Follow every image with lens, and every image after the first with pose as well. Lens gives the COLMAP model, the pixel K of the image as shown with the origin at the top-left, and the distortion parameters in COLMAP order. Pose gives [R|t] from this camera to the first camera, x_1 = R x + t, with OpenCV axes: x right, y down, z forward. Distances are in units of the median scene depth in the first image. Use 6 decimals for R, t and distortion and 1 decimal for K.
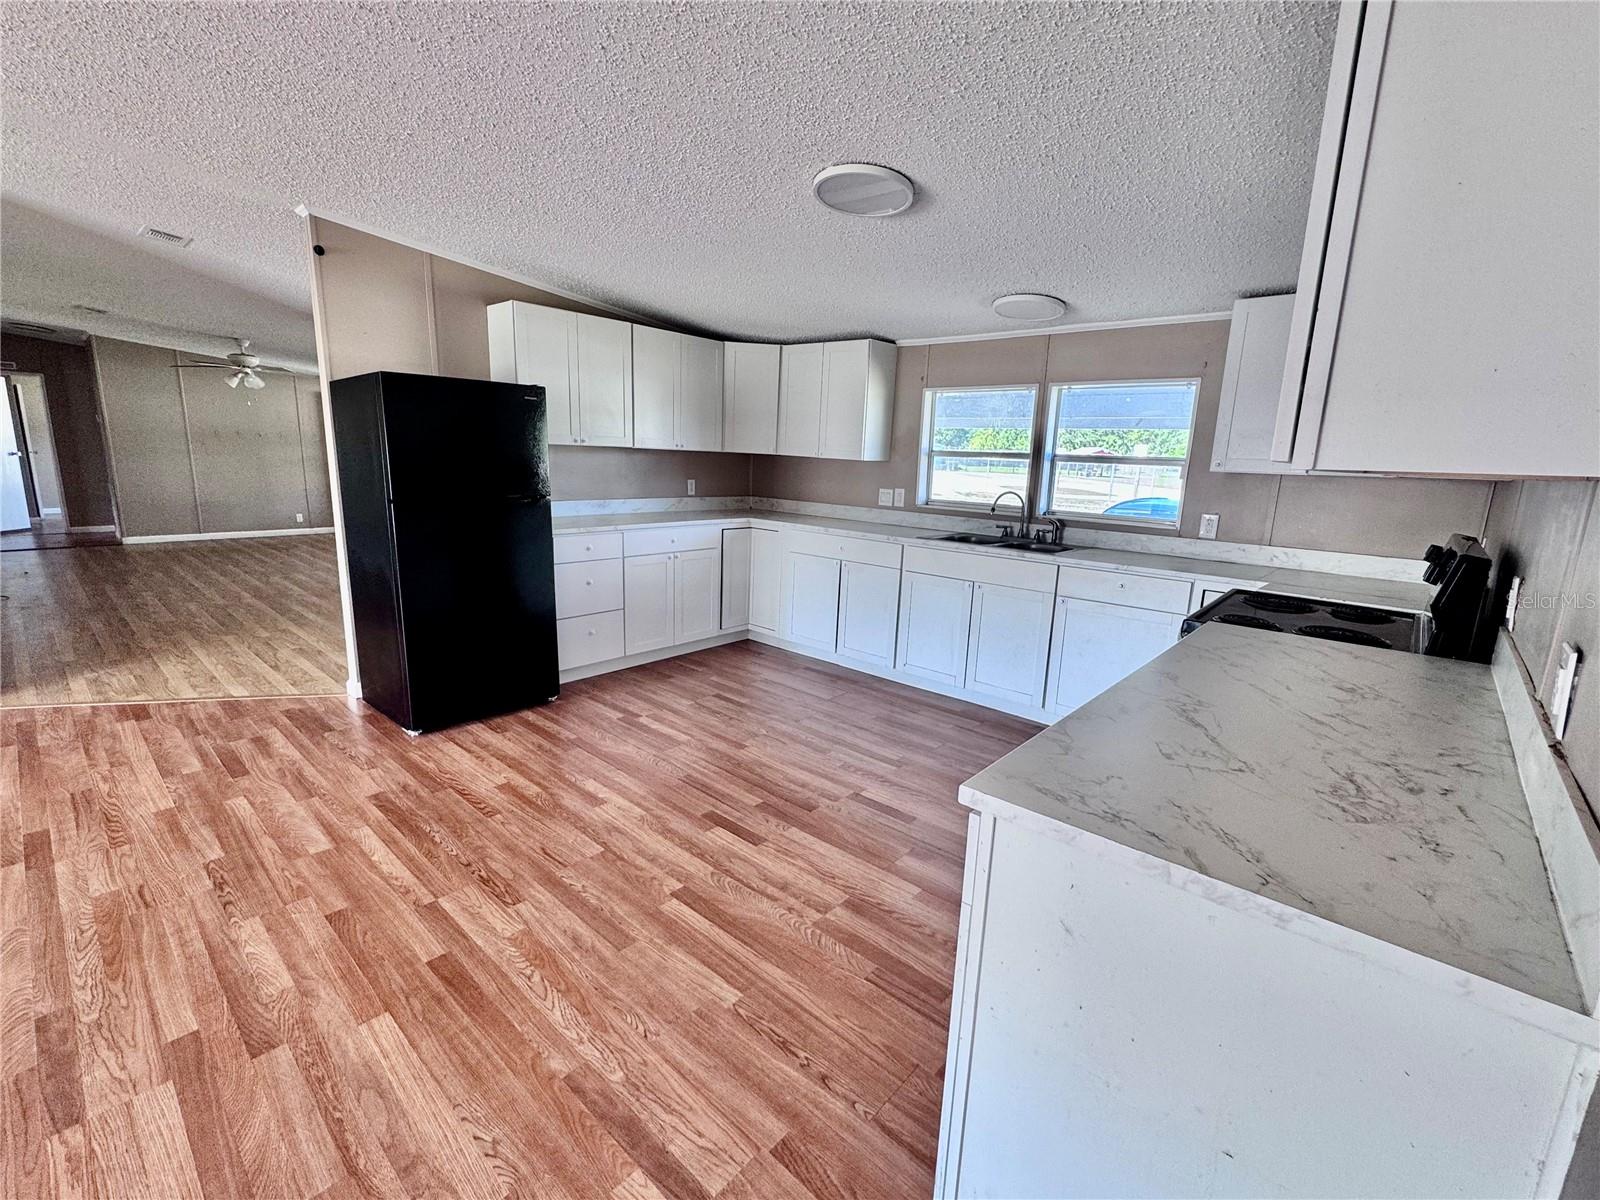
lens RADIAL K [[706.1, 0, 802.5], [0, 706.1, 601.0], [0, 0, 1]] dist [-0.000844, -0.000202]
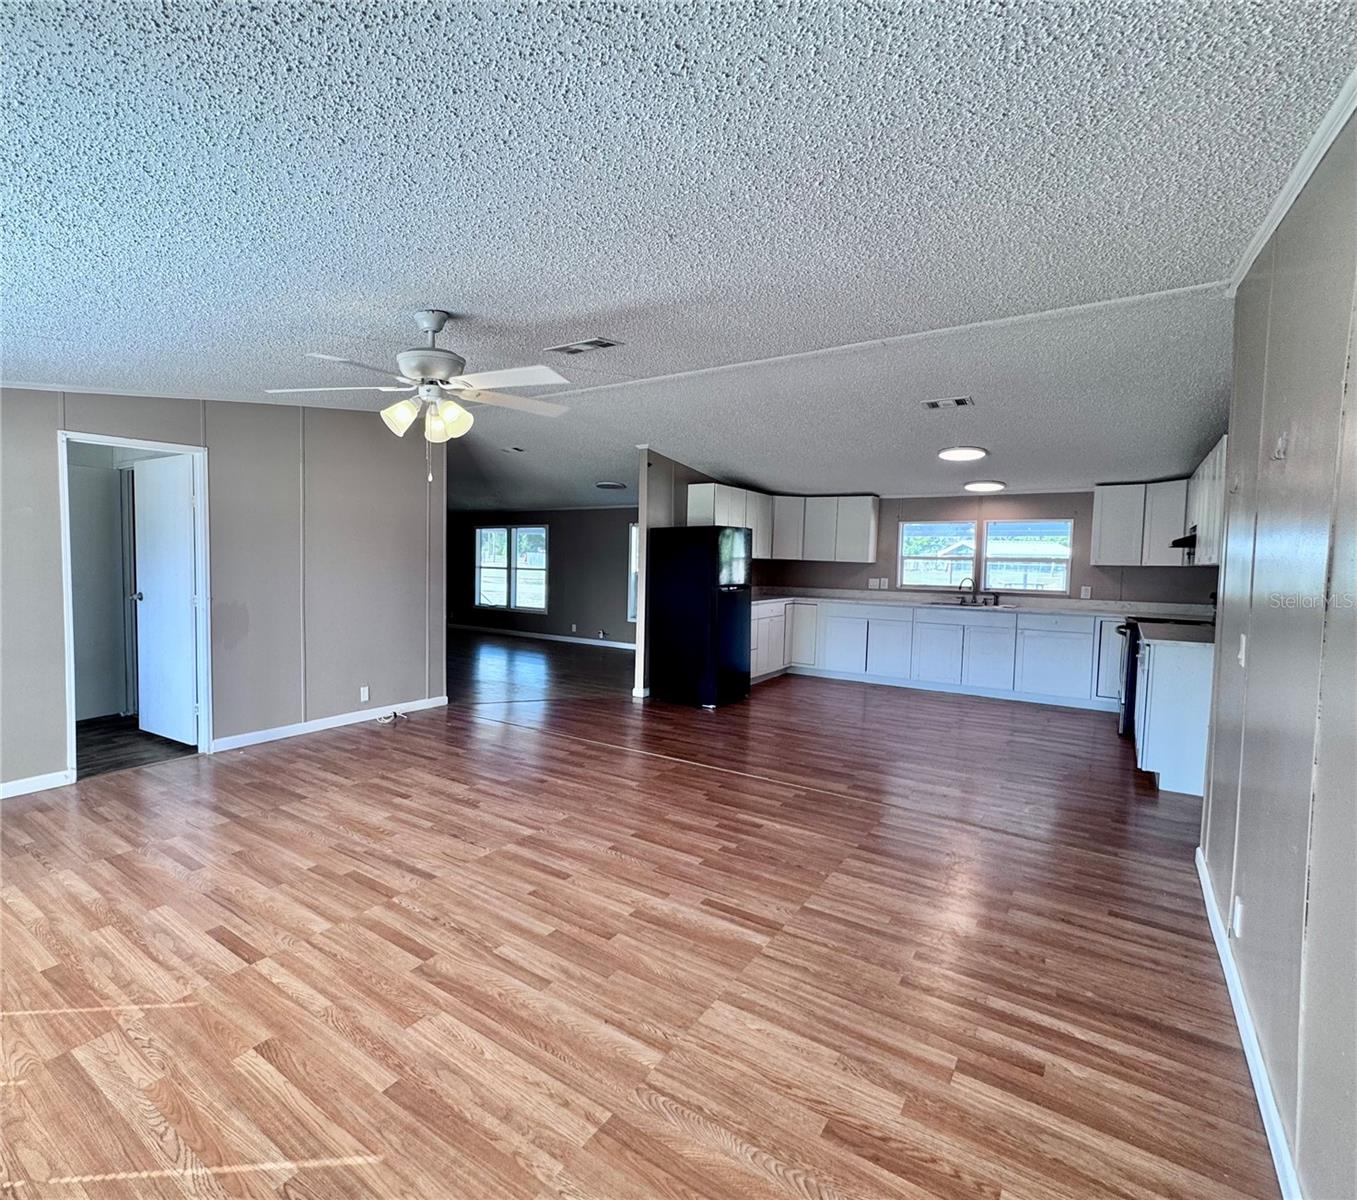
lens RADIAL K [[690.9, 0, 591.3], [0, 690.9, 599.9], [0, 0, 1]] dist [0.000144, -0.002187]
pose [[0.997630, -0.021876, 0.065229, -0.902066], [0.030830, 0.989730, -0.139588, 0.136049], [-0.061506, 0.141268, 0.988059, -0.792572]]
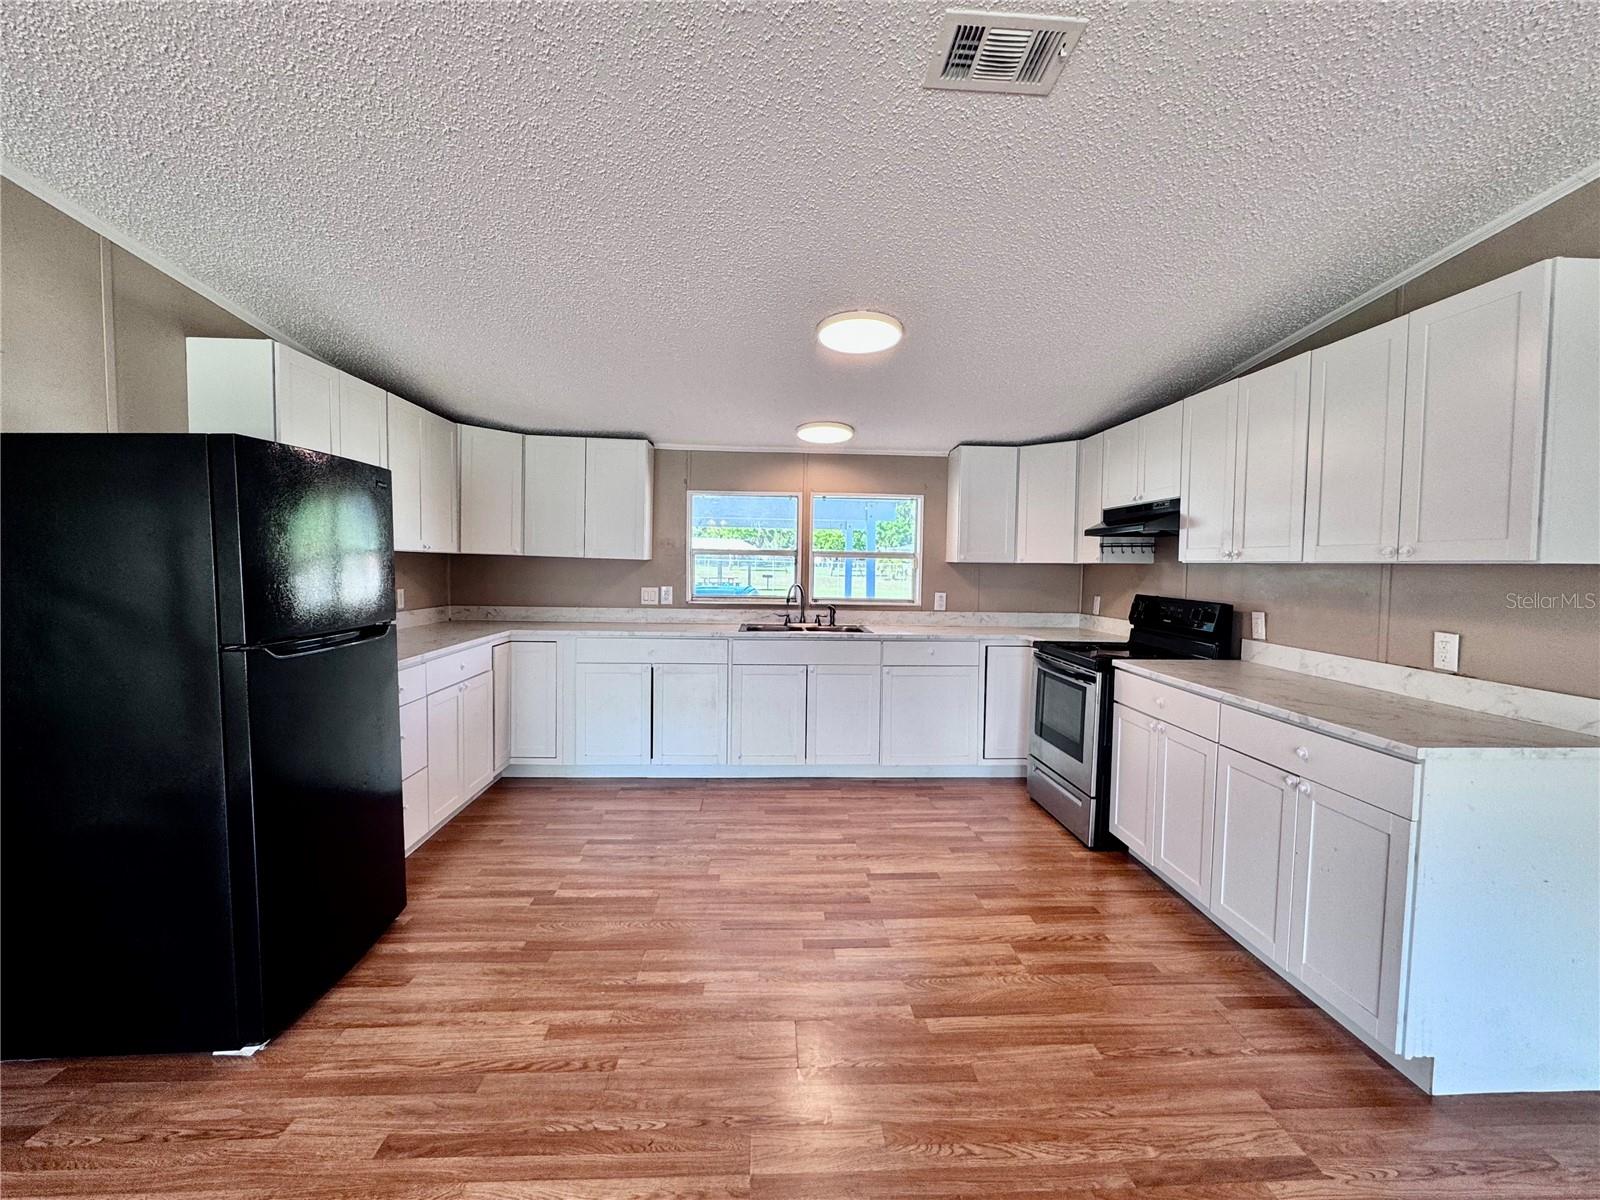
lens RADIAL K [[706.1, 0, 804.4], [0, 706.1, 599.5], [0, 0, 1]] dist [-0.000844, -0.000202]
pose [[0.705148, -0.062392, 0.706309, -0.567135], [0.152928, 0.986059, -0.065573, -0.060293], [-0.692372, 0.154254, 0.704860, 0.215243]]
